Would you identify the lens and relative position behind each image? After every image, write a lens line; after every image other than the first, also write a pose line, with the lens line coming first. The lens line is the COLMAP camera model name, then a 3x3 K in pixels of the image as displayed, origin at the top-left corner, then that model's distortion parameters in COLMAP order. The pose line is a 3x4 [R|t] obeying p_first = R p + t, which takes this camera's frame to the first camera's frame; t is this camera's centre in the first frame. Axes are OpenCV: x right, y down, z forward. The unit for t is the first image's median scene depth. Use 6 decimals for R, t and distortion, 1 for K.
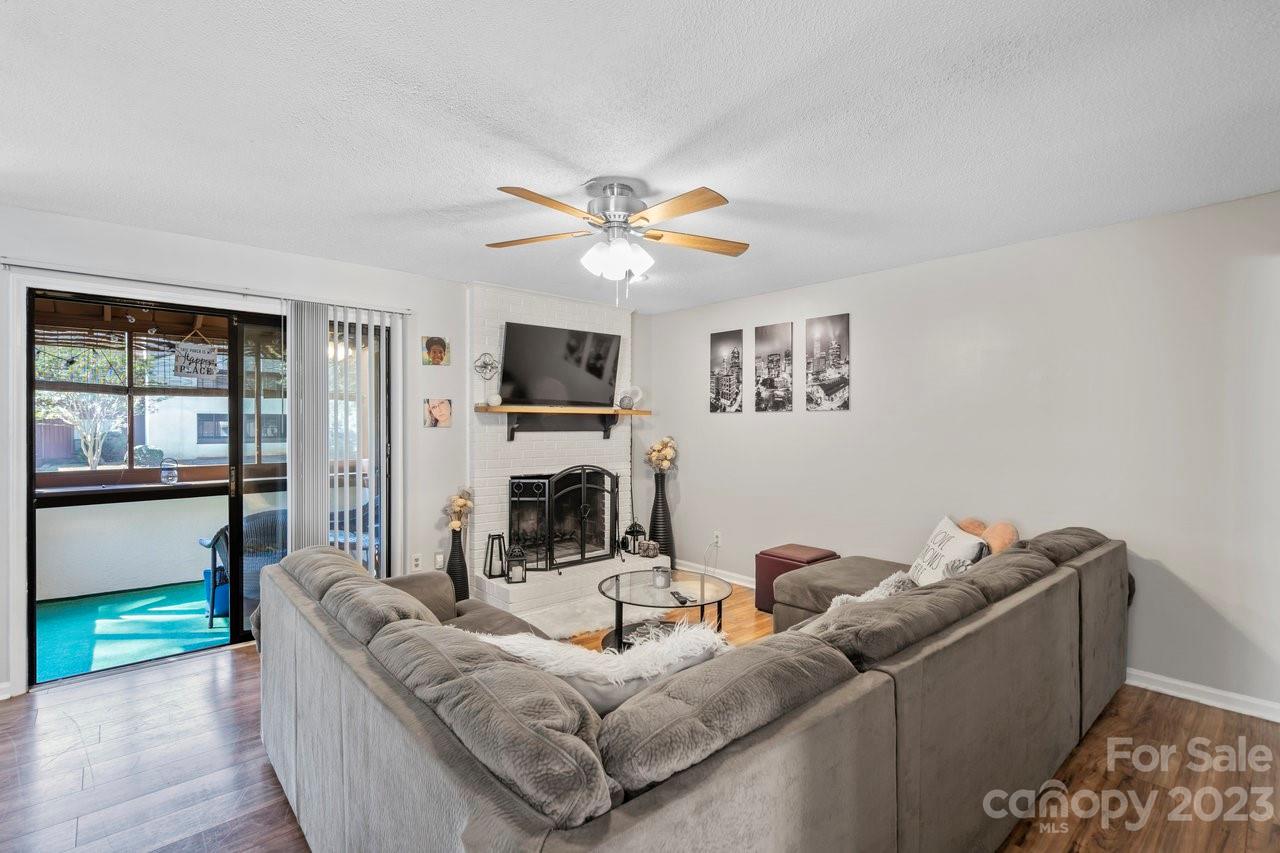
lens RADIAL K [[589.5, 0, 638.2], [0, 589.5, 420.3], [0, 0, 1]] dist [-0.000376, 0.000240]
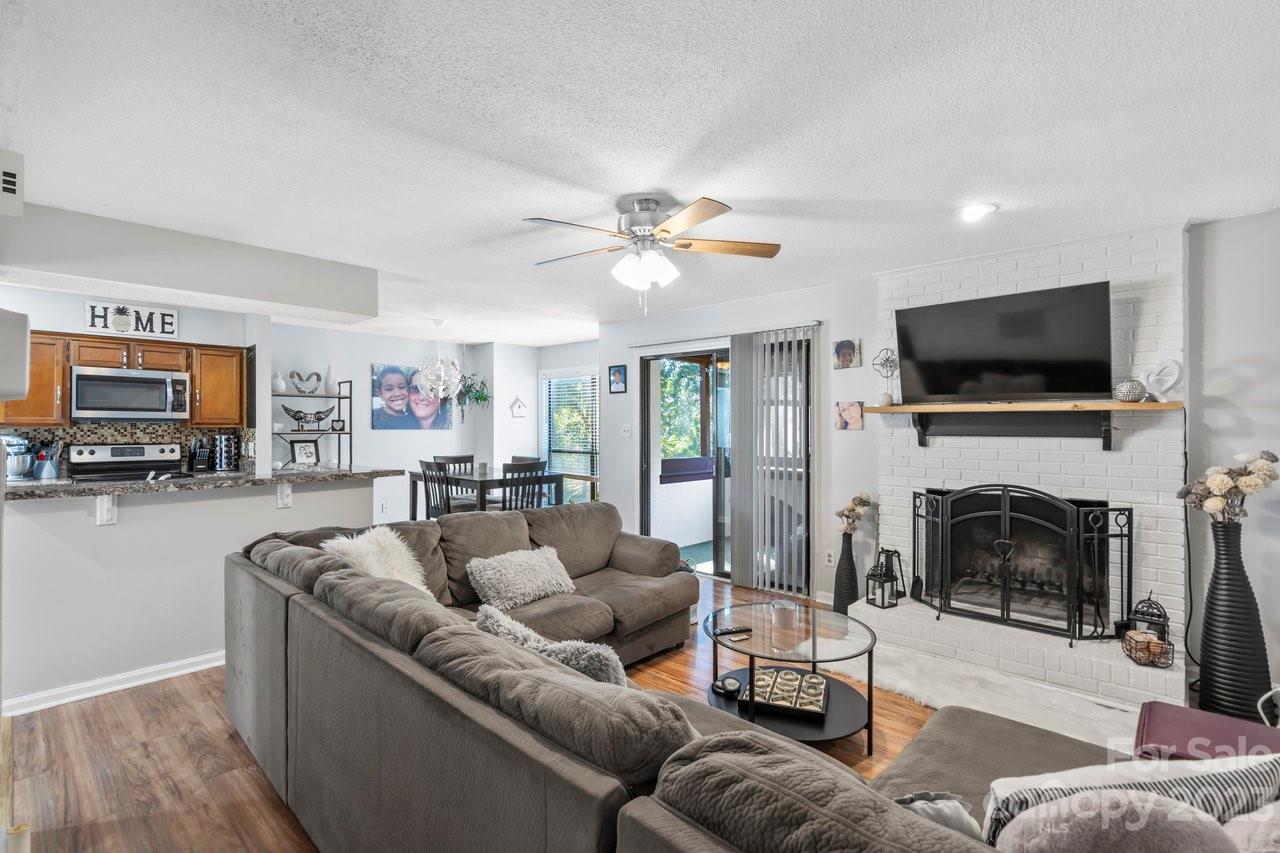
lens RADIAL K [[594.8, 0, 638.0], [0, 594.8, 420.0], [0, 0, 1]] dist [-0.000958, 0.000171]
pose [[0.097710, -0.011391, -0.995150, 0.598606], [0.005176, 0.999927, -0.010937, 0.004293], [0.995201, -0.004082, 0.097762, 0.511979]]
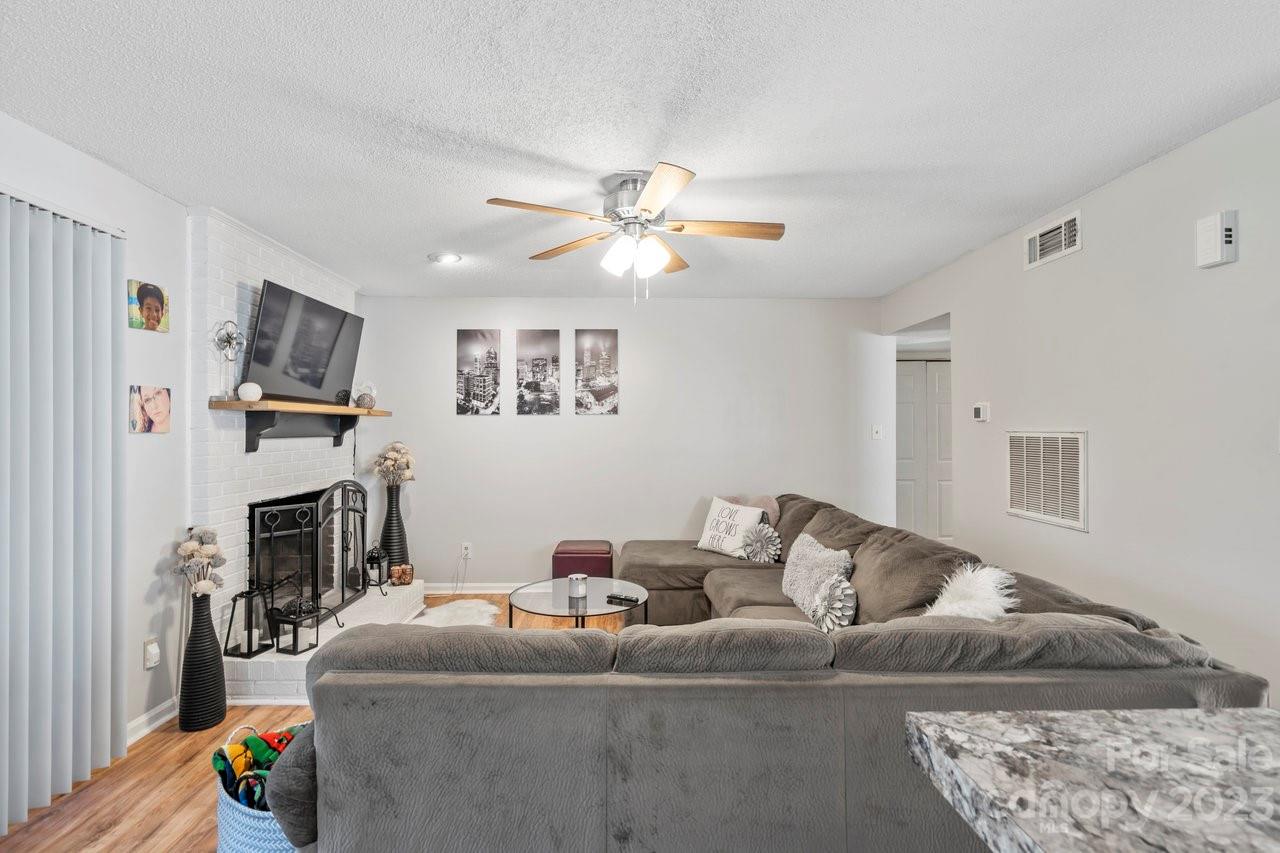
lens RADIAL K [[589.5, 0, 638.2], [0, 589.5, 420.3], [0, 0, 1]] dist [-0.000376, 0.000240]
pose [[0.643216, 0.006090, 0.765660, -0.453997], [-0.000195, 0.999970, -0.007790, 0.003039], [-0.765685, 0.004862, 0.643198, 0.215770]]
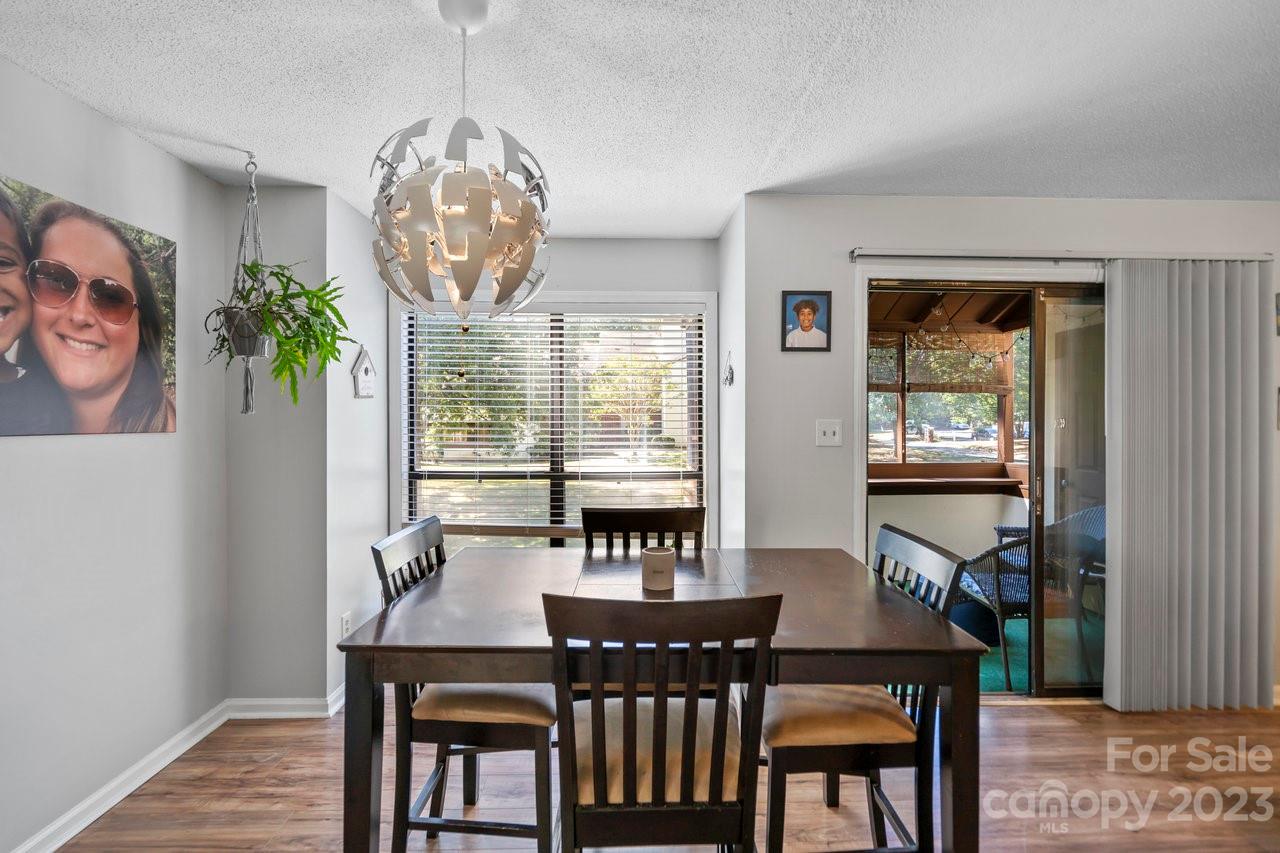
lens RADIAL K [[589.5, 0, 638.2], [0, 589.5, 420.3], [0, 0, 1]] dist [-0.000376, 0.000240]
pose [[0.767325, 0.006123, -0.641229, -0.456996], [0.000084, 0.999953, 0.009648, -0.004975], [0.641258, -0.007457, 0.767289, 0.024456]]
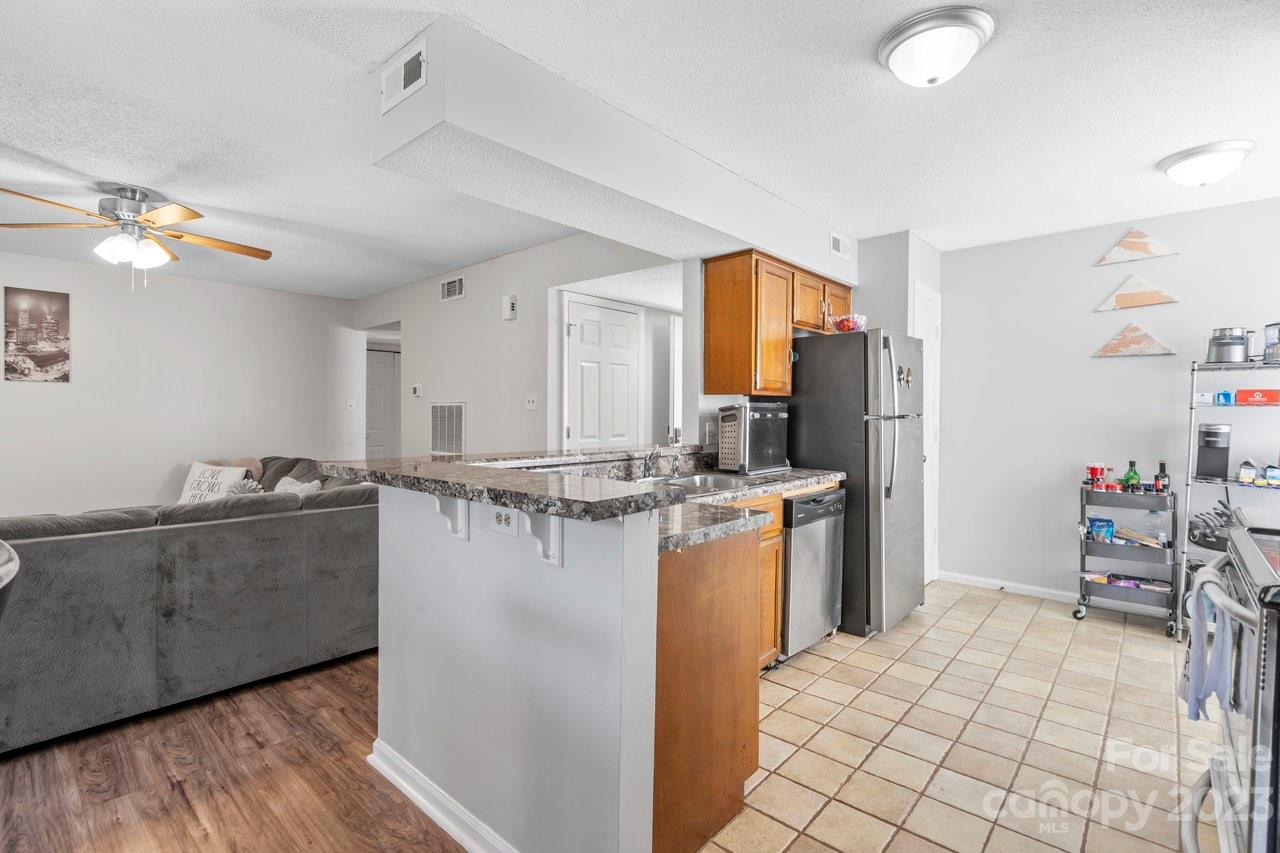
lens RADIAL K [[589.5, 0, 638.2], [0, 589.5, 420.3], [0, 0, 1]] dist [-0.000376, 0.000240]
pose [[-0.111796, -0.012730, 0.993650, -0.787802], [-0.010804, 0.999874, 0.011594, 0.027095], [-0.993672, -0.009439, -0.111919, 0.062433]]
